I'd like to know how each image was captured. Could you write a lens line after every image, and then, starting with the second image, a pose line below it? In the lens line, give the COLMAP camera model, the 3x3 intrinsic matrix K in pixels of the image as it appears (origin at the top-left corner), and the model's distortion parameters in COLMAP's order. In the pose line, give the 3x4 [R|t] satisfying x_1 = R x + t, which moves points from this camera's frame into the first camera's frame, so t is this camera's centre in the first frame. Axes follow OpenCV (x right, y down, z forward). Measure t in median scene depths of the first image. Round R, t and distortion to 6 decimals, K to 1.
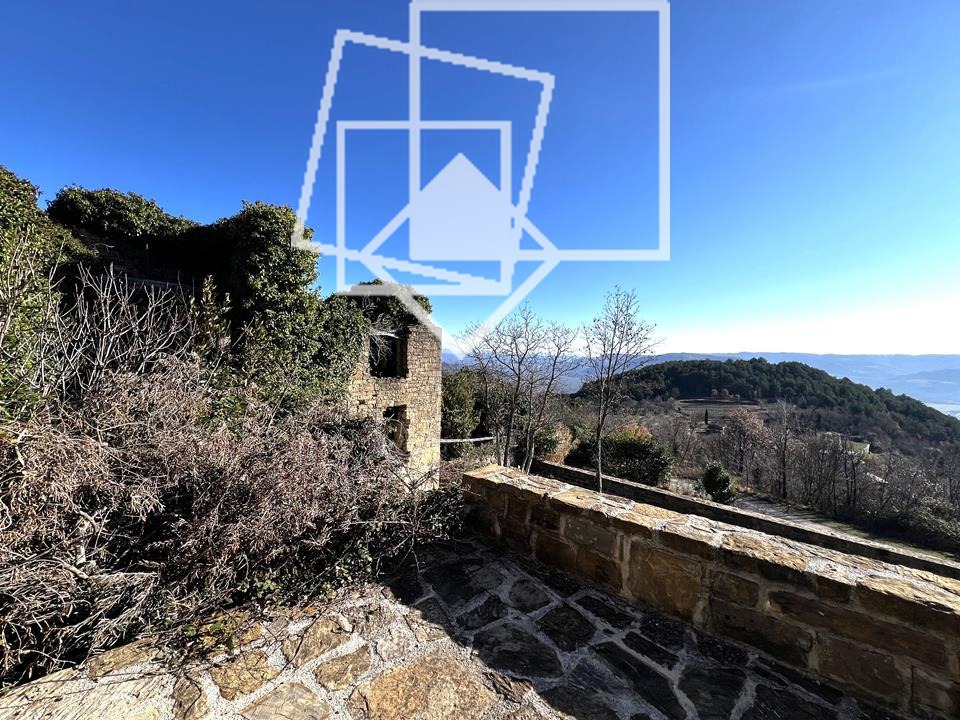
lens RADIAL K [[380.8, 0, 479.1], [0, 380.8, 359.3], [0, 0, 1]] dist [-0.003351, 0.000674]
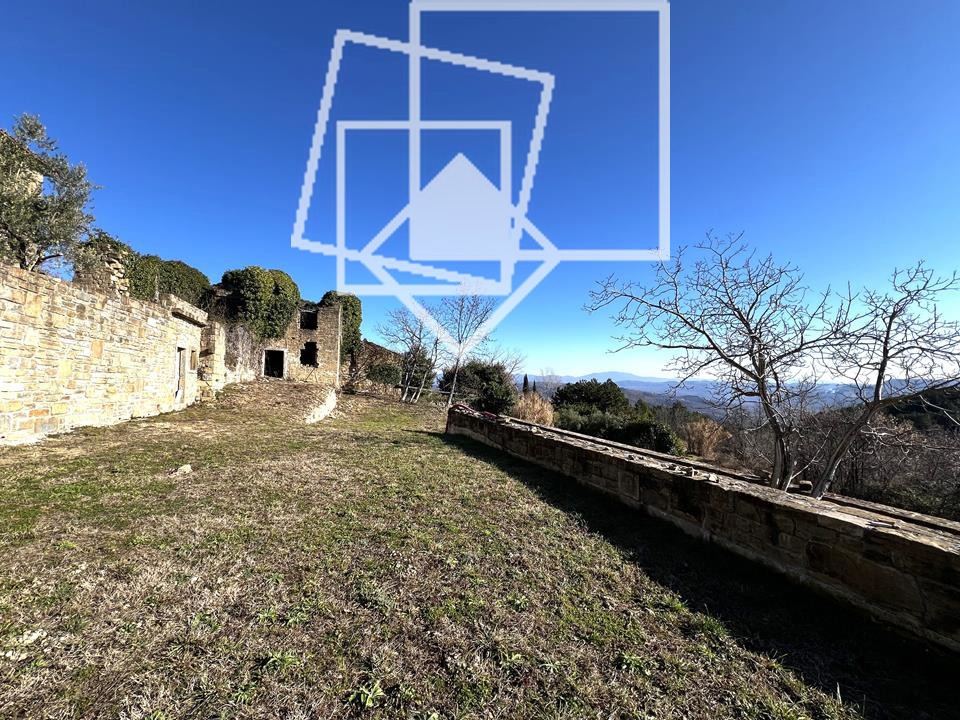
lens RADIAL K [[381.7, 0, 479.3], [0, 381.7, 358.3], [0, 0, 1]] dist [-0.002634, 0.000826]
pose [[0.873817, -0.044764, -0.484191, 1.781168], [0.005363, 0.996580, -0.082458, 0.417537], [0.486226, 0.069456, 0.871068, -0.504876]]
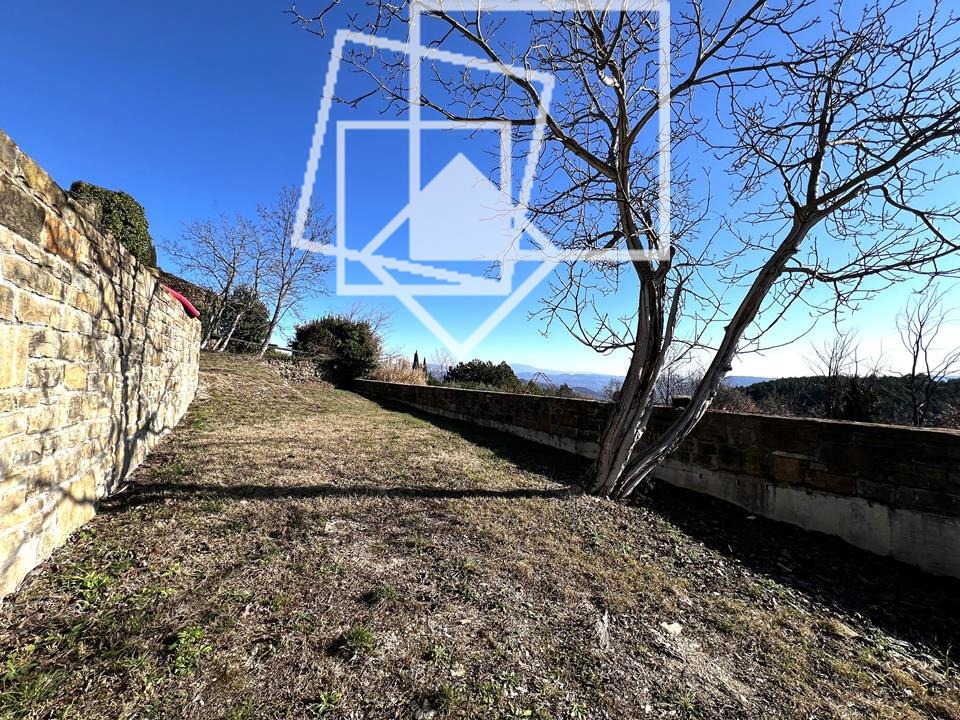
lens RADIAL K [[380.8, 0, 478.0], [0, 380.8, 358.5], [0, 0, 1]] dist [-0.003351, 0.000674]
pose [[0.964412, -0.003768, -0.264378, 1.867086], [-0.011701, 0.998311, -0.056911, 0.620618], [0.264146, 0.057979, 0.962738, 0.062530]]
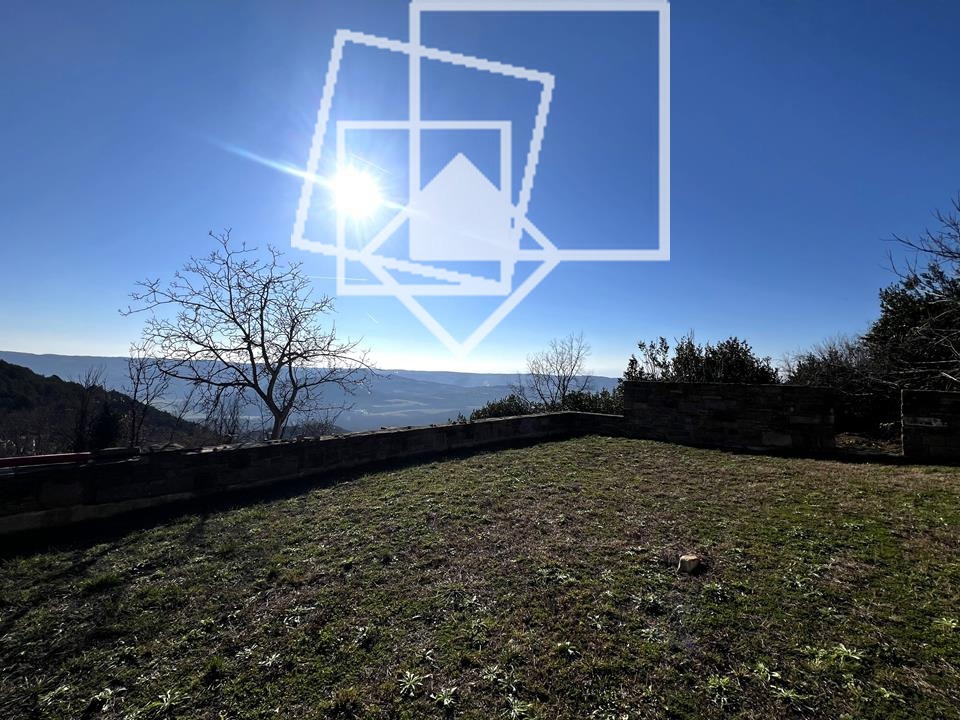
lens RADIAL K [[380.8, 0, 479.3], [0, 380.8, 358.2], [0, 0, 1]] dist [-0.003351, 0.000674]
pose [[-0.019688, 0.028045, 0.999413, 0.851585], [-0.018919, 0.999417, -0.028418, 0.376313], [-0.999627, -0.019467, -0.019146, -0.056878]]
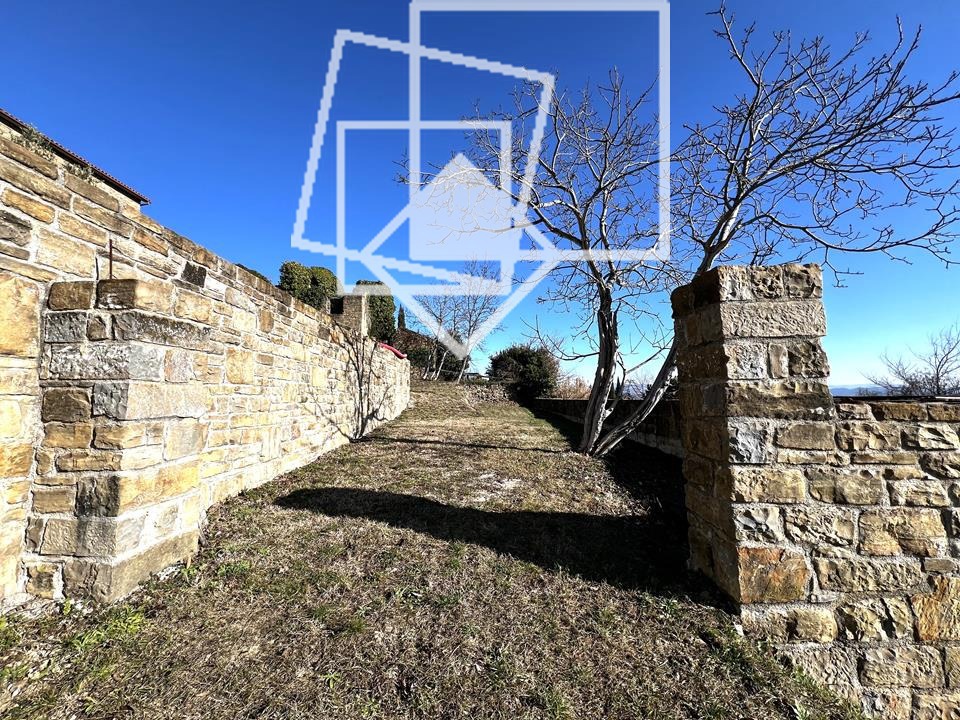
lens RADIAL K [[380.8, 0, 481.0], [0, 380.8, 359.3], [0, 0, 1]] dist [-0.003351, 0.000674]
pose [[0.699974, -0.092283, -0.708181, 2.221435], [0.014398, 0.993238, -0.115197, 0.657933], [0.714023, 0.070439, 0.696570, -0.068899]]
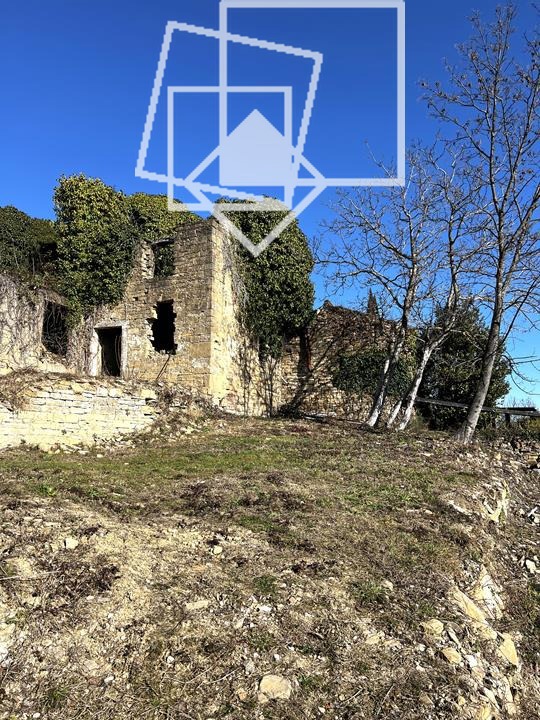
lens RADIAL K [[538.3, 0, 269.2], [0, 538.3, 362.6], [0, 0, 1]] dist [0.066096, -0.074025]
pose [[0.318575, -0.163008, -0.933777, 1.281070], [-0.000089, 0.985097, -0.171997, 0.559138], [0.947898, 0.054877, 0.313813, 0.811460]]
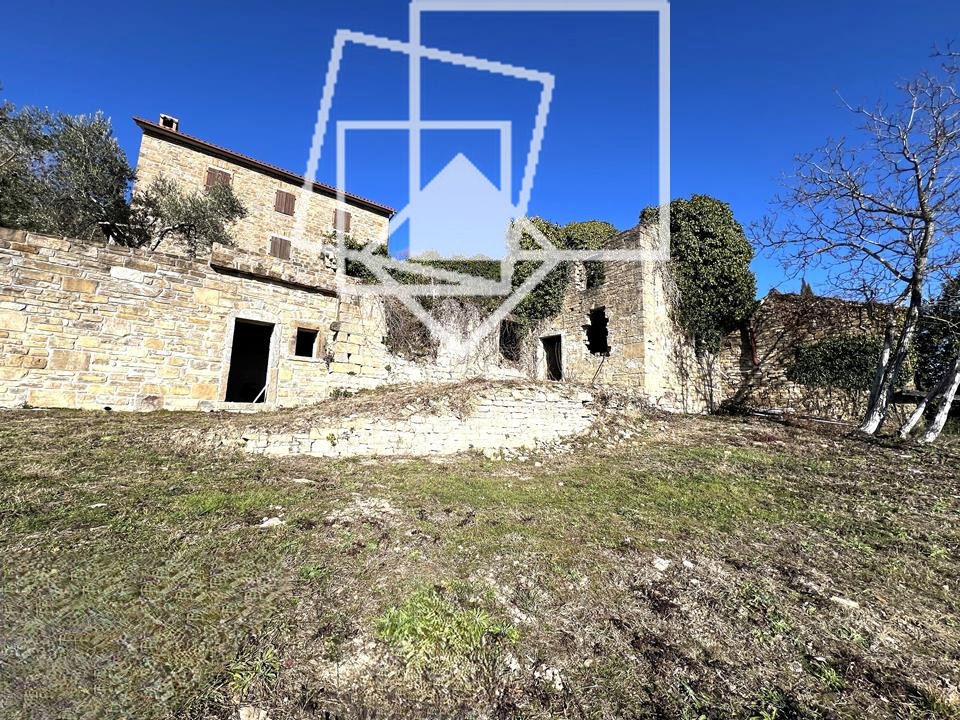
lens RADIAL K [[380.8, 0, 479.0], [0, 380.8, 360.7], [0, 0, 1]] dist [-0.003351, 0.000674]
pose [[-0.180883, -0.162258, -0.970028, 0.982756], [-0.032912, 0.986743, -0.158917, 0.487525], [0.982954, 0.003180, -0.183826, 0.857930]]
